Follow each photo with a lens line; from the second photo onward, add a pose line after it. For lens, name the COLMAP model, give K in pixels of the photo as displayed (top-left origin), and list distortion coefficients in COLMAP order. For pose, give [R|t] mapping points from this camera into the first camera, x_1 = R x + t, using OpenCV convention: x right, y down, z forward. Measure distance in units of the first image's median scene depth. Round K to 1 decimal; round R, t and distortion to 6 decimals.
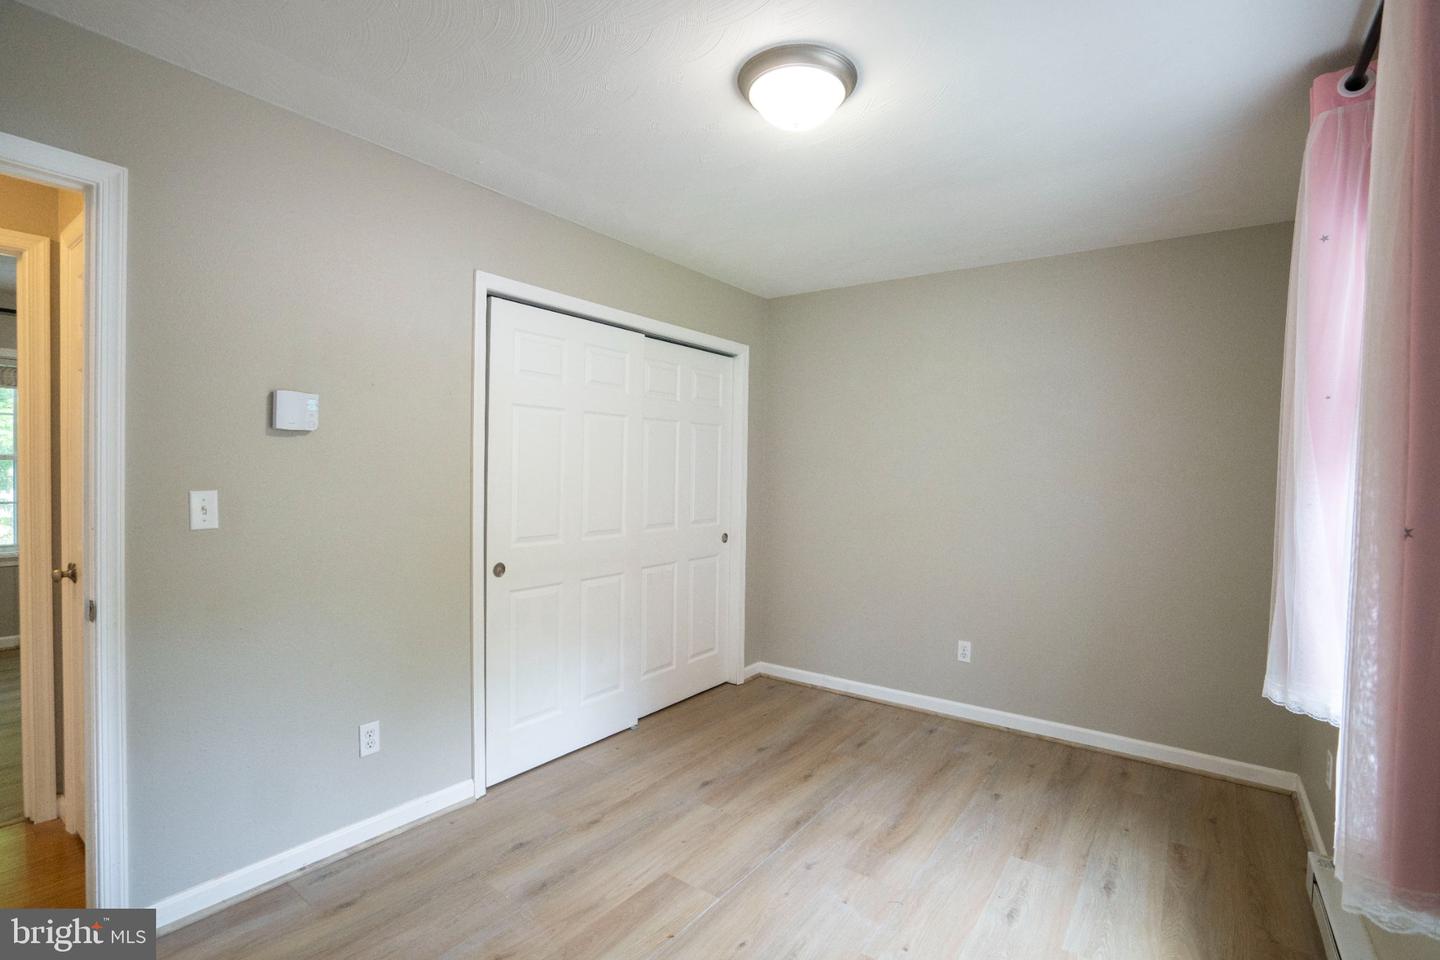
lens RADIAL K [[658.5, 0, 717.9], [0, 658.5, 481.5], [0, 0, 1]] dist [-0.036518, 0.005104]
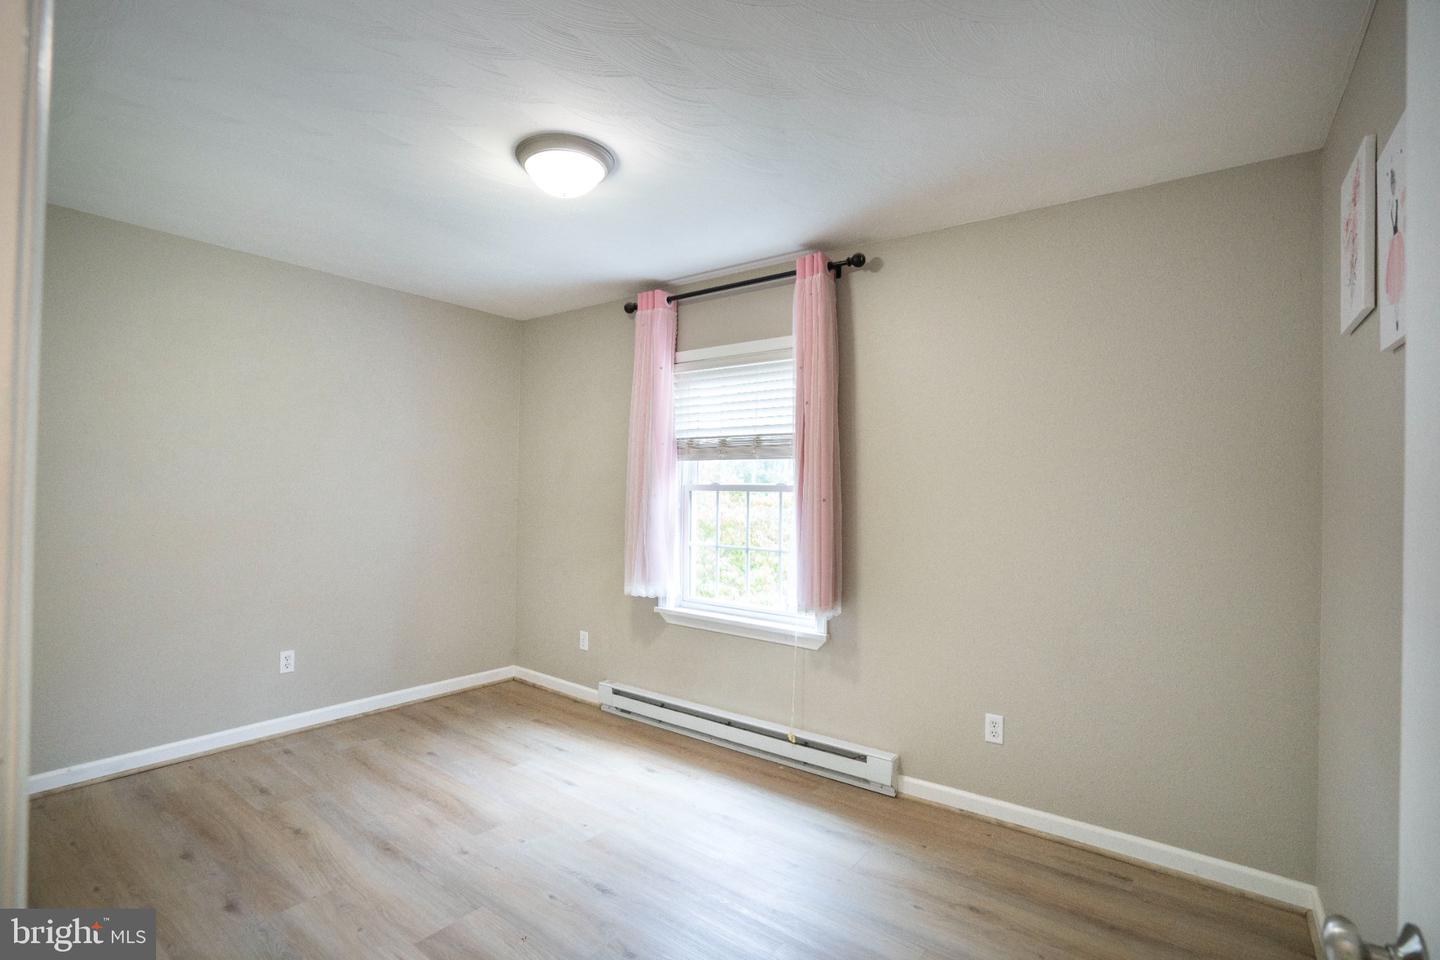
lens RADIAL K [[658.5, 0, 717.4], [0, 658.5, 482.8], [0, 0, 1]] dist [-0.036518, 0.005104]
pose [[0.013427, -0.004093, 0.999901, -0.676841], [0.000056, 0.999992, 0.004093, -0.006467], [-0.999910, 0.000001, 0.013427, 0.434305]]
